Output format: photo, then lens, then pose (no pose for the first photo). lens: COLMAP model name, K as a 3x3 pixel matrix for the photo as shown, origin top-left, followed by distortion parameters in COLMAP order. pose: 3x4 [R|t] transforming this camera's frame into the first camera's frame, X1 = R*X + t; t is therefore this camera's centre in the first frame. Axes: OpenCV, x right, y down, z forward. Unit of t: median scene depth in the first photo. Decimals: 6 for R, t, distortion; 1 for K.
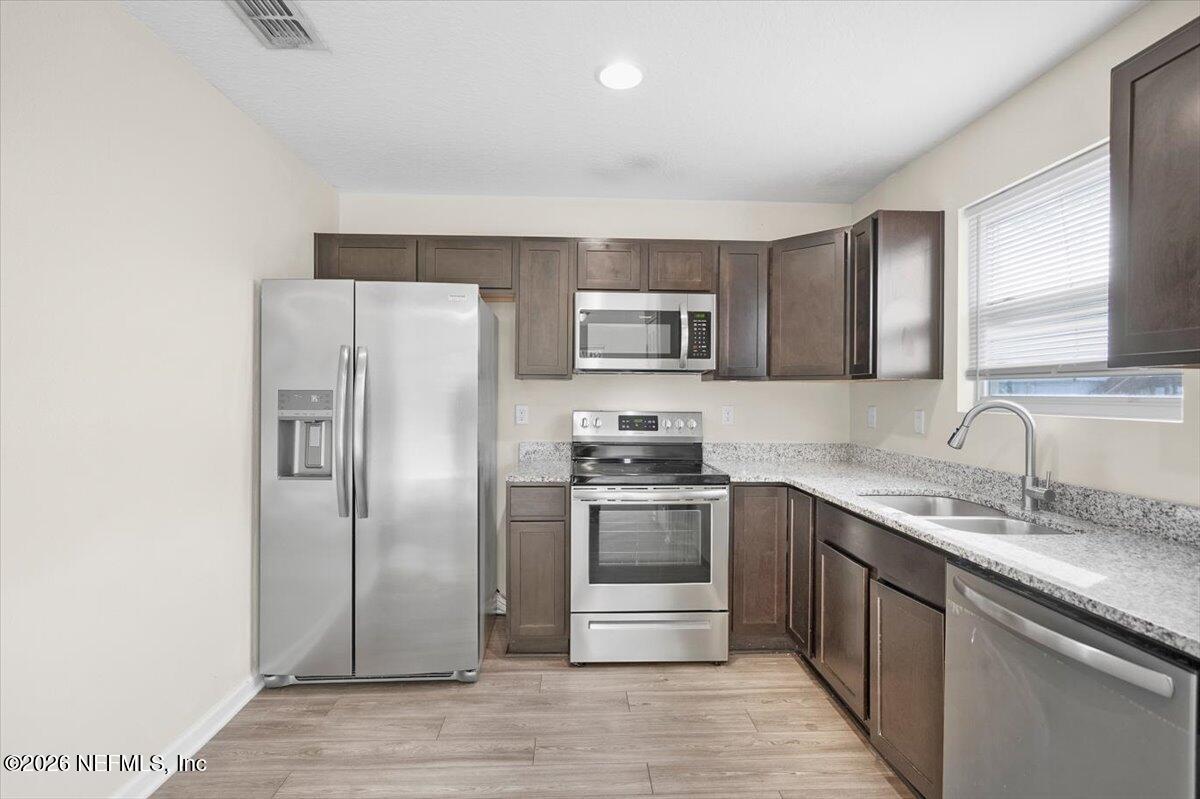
lens RADIAL K [[546.2, 0, 595.3], [0, 546.2, 404.1], [0, 0, 1]] dist [-0.000802, -0.000307]
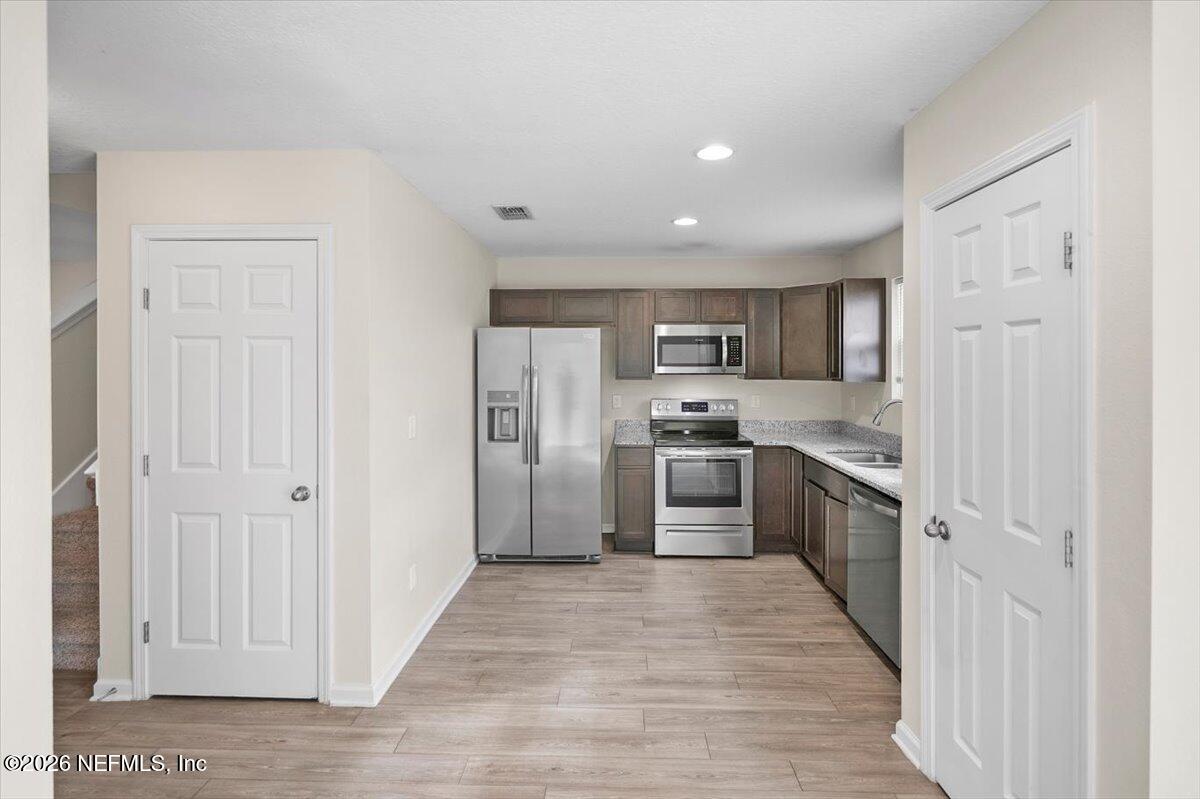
lens RADIAL K [[550.5, 0, 599.8], [0, 550.5, 367.9], [0, 0, 1]] dist [-0.000141, 0.000270]
pose [[0.996644, -0.007333, -0.081532, -0.070823], [0.006223, 0.999885, -0.013852, -0.066049], [0.081624, 0.013298, 0.996574, -0.658968]]
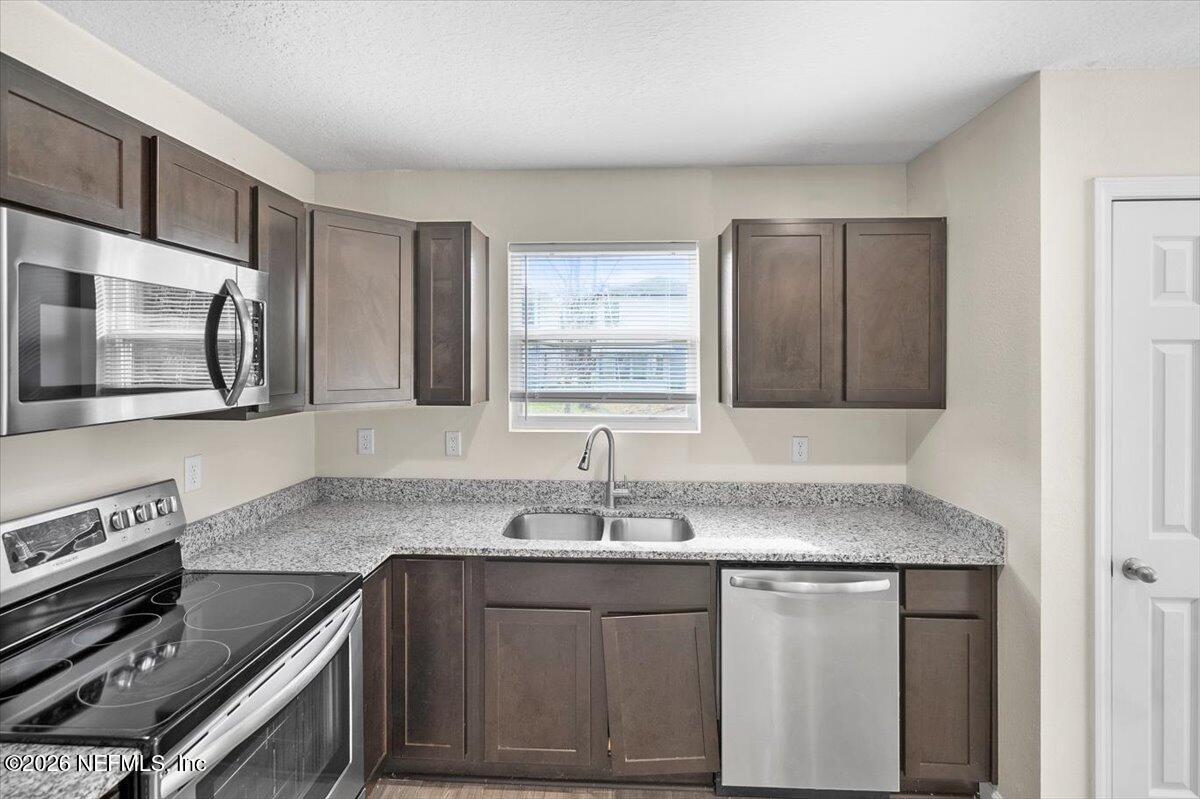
lens RADIAL K [[550.5, 0, 599.8], [0, 550.5, 367.9], [0, 0, 1]] dist [-0.000141, 0.000270]
pose [[0.085849, -0.012743, 0.996227, -0.360804], [0.019190, 0.999754, 0.011135, -0.109221], [-0.996123, 0.018161, 0.086073, 0.657981]]
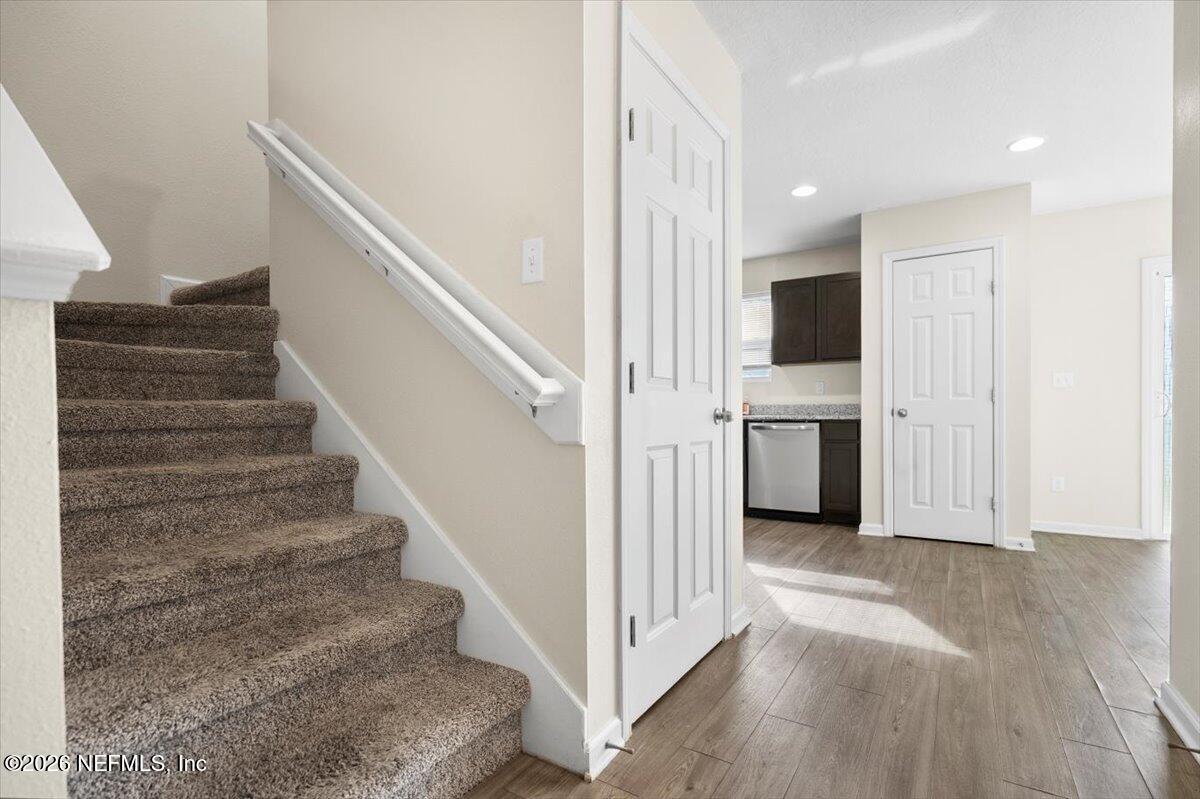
lens RADIAL K [[560.0, 0, 602.7], [0, 560.0, 413.0], [0, 0, 1]] dist [-0.000649, 0.000080]
pose [[0.576732, -0.008518, 0.816889, -1.439983], [0.021934, 0.999747, -0.005060, 0.130861], [-0.816639, 0.020836, 0.576773, -0.115218]]
